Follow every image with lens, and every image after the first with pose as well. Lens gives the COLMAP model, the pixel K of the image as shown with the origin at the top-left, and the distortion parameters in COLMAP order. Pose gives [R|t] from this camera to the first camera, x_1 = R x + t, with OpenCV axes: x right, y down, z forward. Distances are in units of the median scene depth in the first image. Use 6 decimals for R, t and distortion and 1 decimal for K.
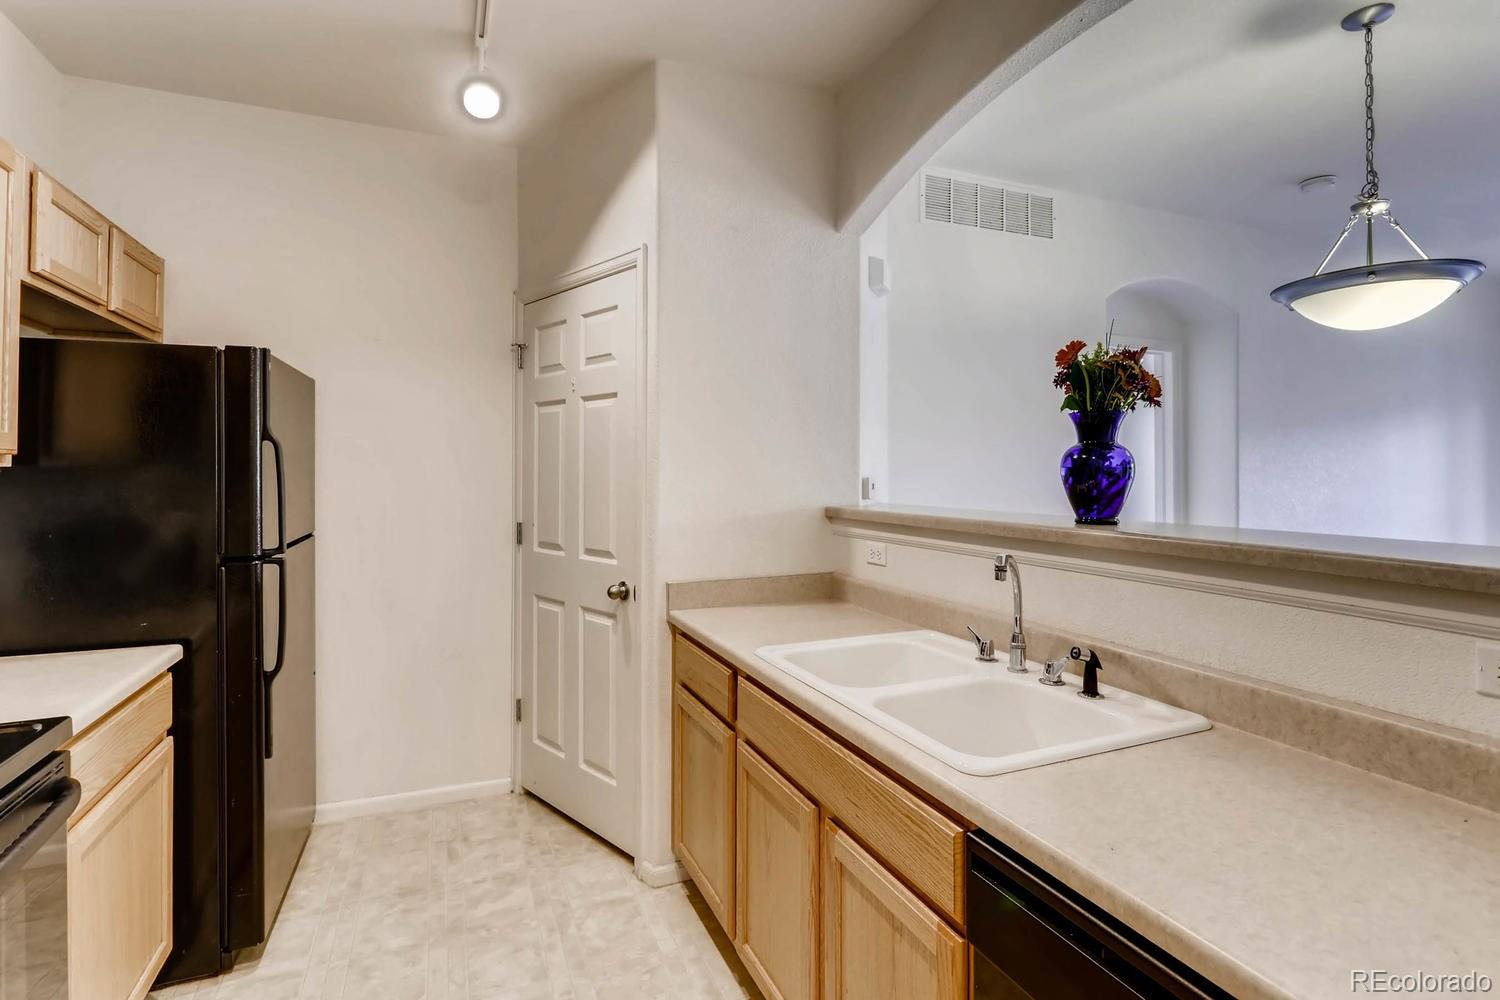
lens RADIAL K [[737.2, 0, 792.1], [0, 737.2, 468.8], [0, 0, 1]] dist [-0.005167, 0.002963]
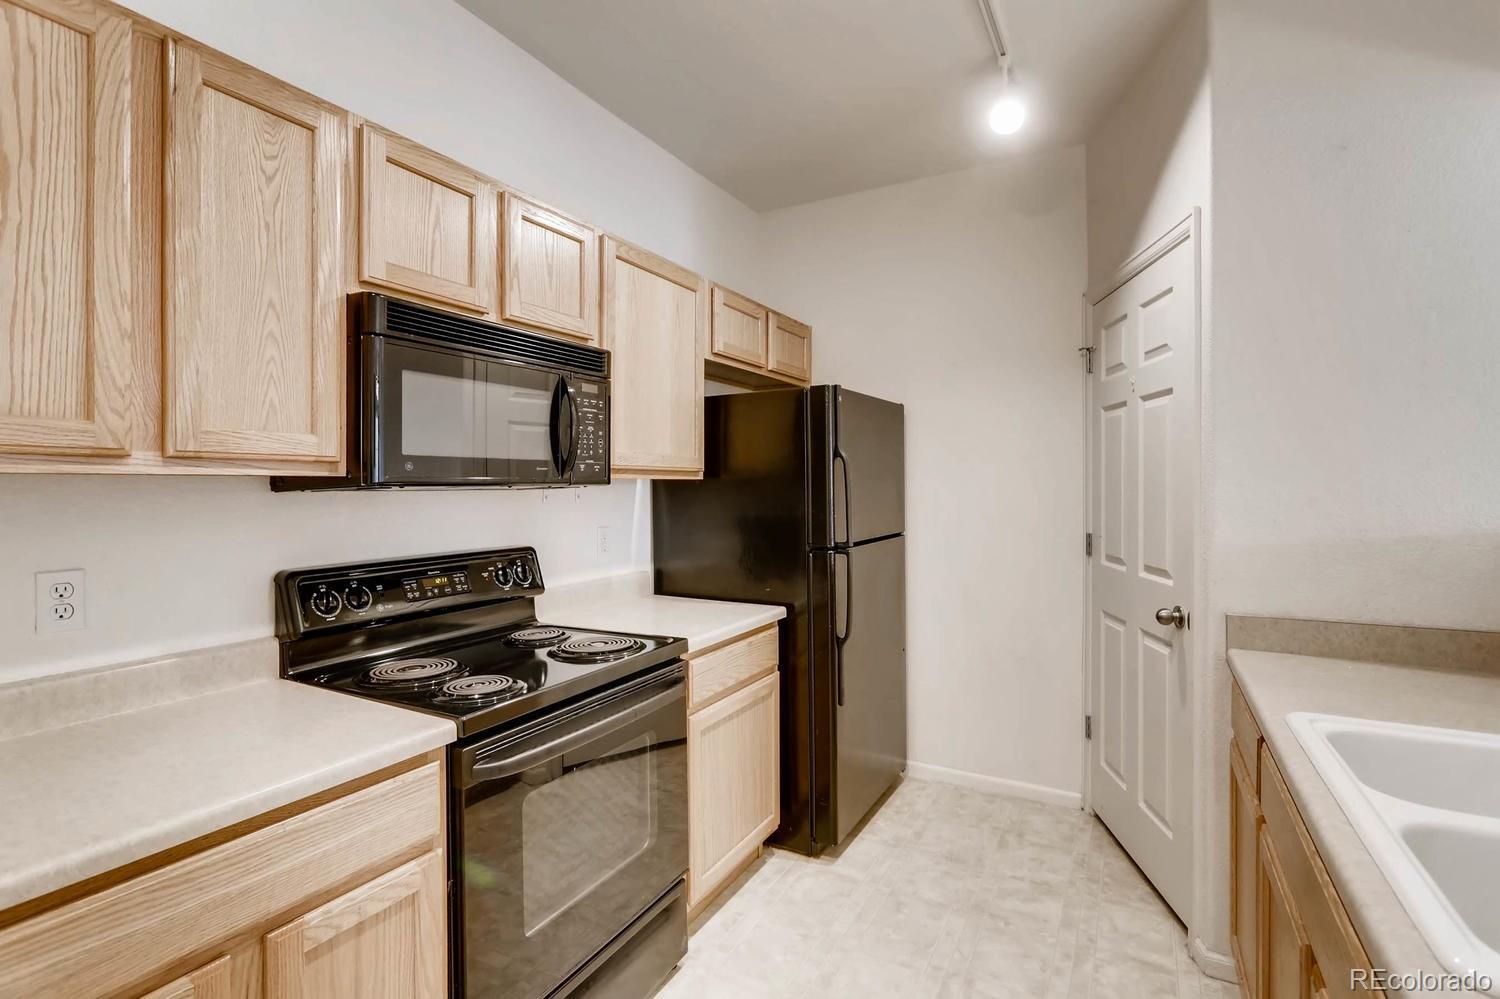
lens RADIAL K [[737.2, 0, 748.4], [0, 737.2, 490.9], [0, 0, 1]] dist [-0.005167, 0.002963]
pose [[0.596122, 0.002906, -0.802889, 0.174821], [0.009048, 0.999906, 0.010337, 0.004654], [0.802843, -0.013426, 0.596040, 0.089510]]
